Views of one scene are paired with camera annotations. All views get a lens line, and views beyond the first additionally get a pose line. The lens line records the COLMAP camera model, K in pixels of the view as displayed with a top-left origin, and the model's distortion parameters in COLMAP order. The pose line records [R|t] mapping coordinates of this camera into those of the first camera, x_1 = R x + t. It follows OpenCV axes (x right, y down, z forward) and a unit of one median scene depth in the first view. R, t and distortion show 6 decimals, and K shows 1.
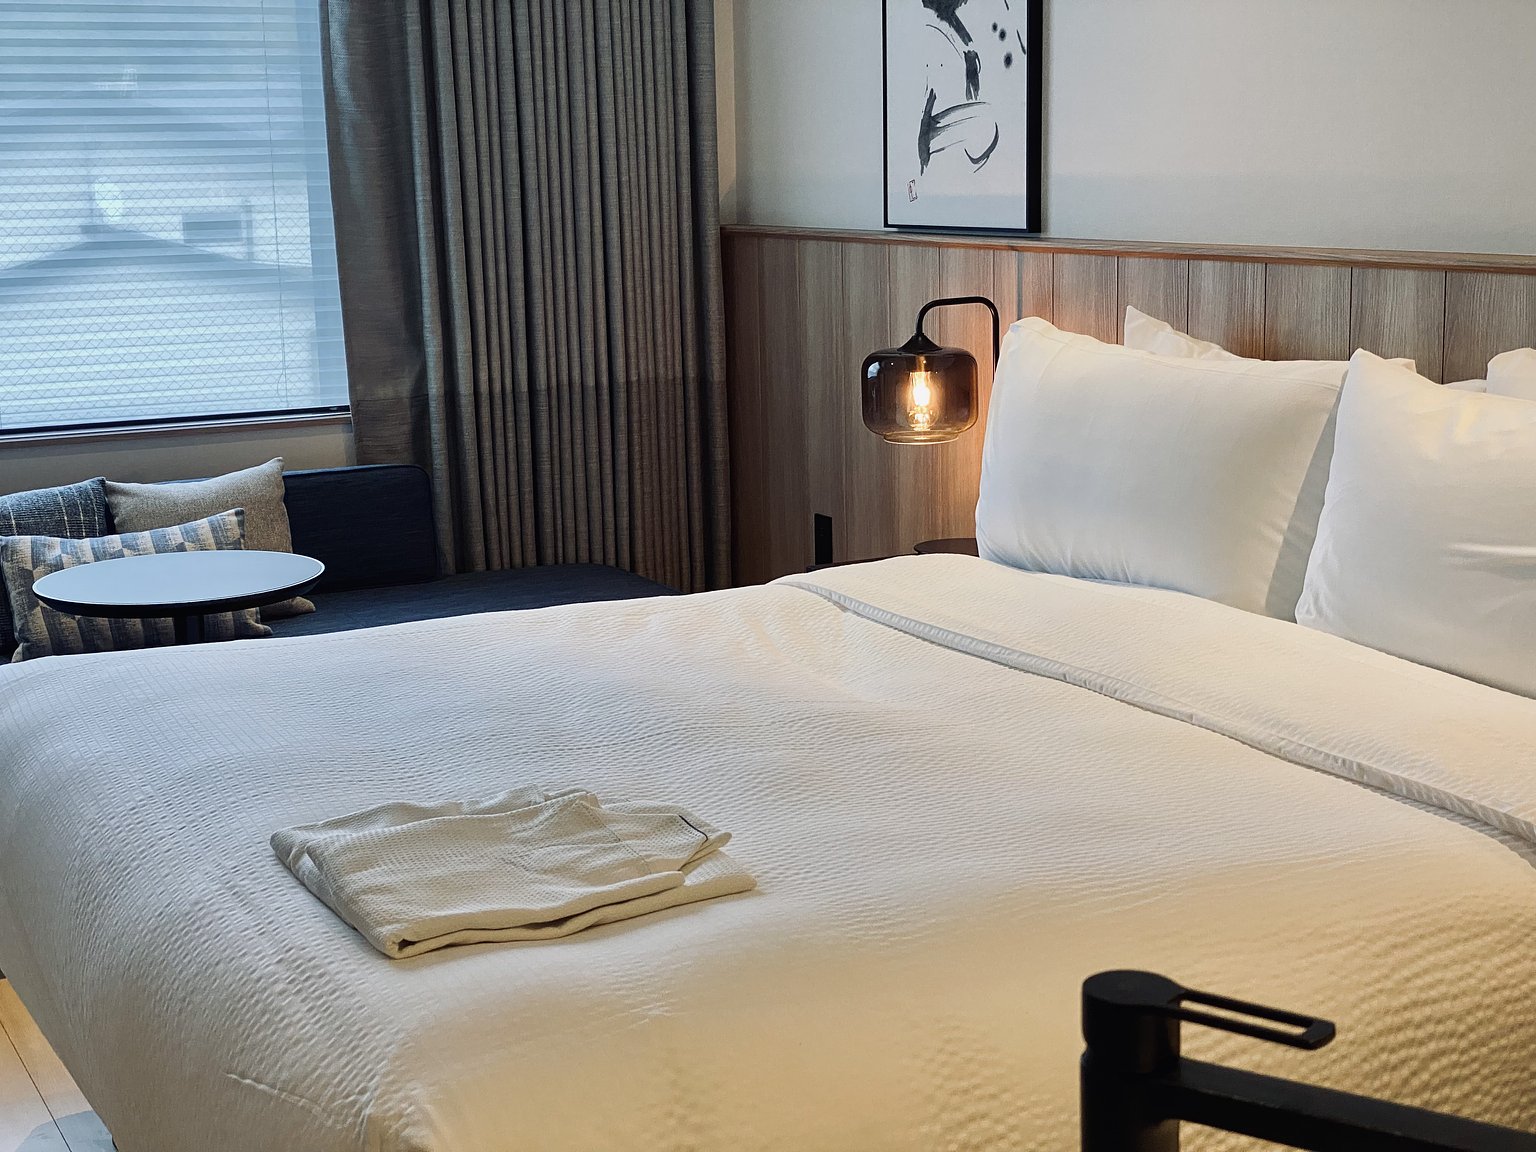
lens RADIAL K [[2313.5, 0, 773.3], [0, 2313.5, 540.7], [0, 0, 1]] dist [0.120226, -0.111495]
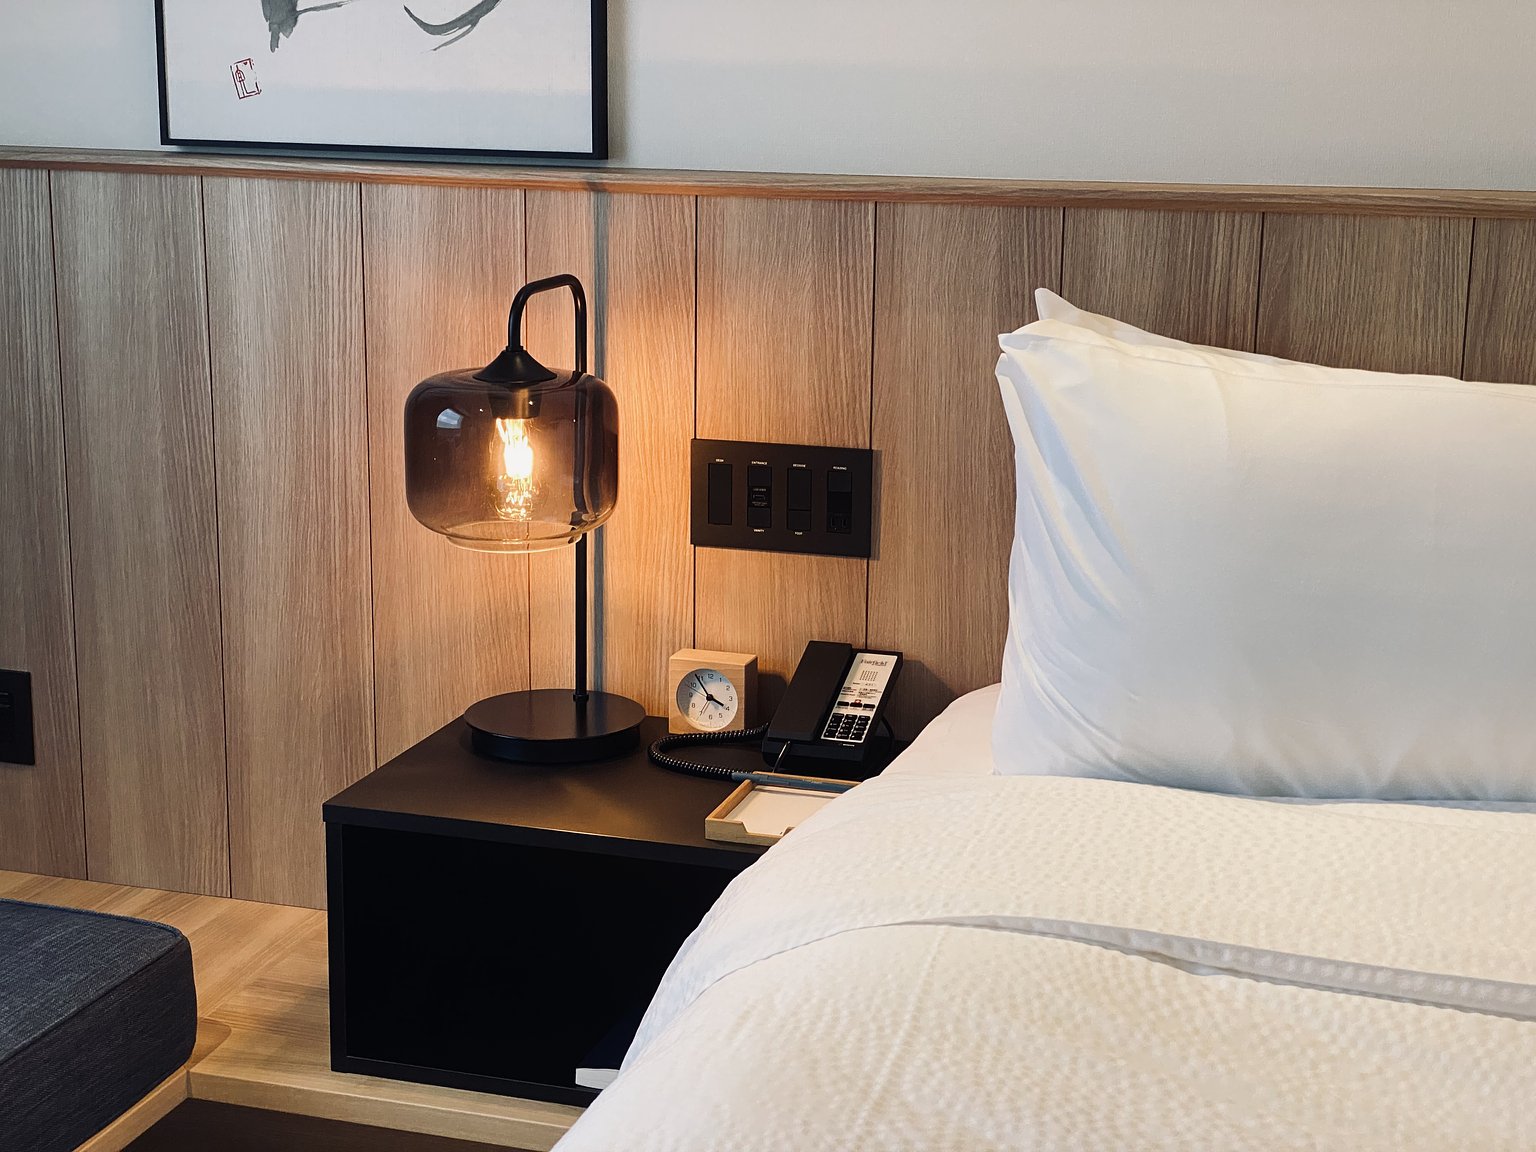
lens RADIAL K [[2313.5, 0, 773.3], [0, 2313.5, 540.7], [0, 0, 1]] dist [0.120226, -0.111495]
pose [[0.705114, -0.118409, 0.699137, -0.273463], [0.091800, 0.992905, 0.075578, -0.078146], [-0.703126, 0.010889, 0.710982, 0.559812]]
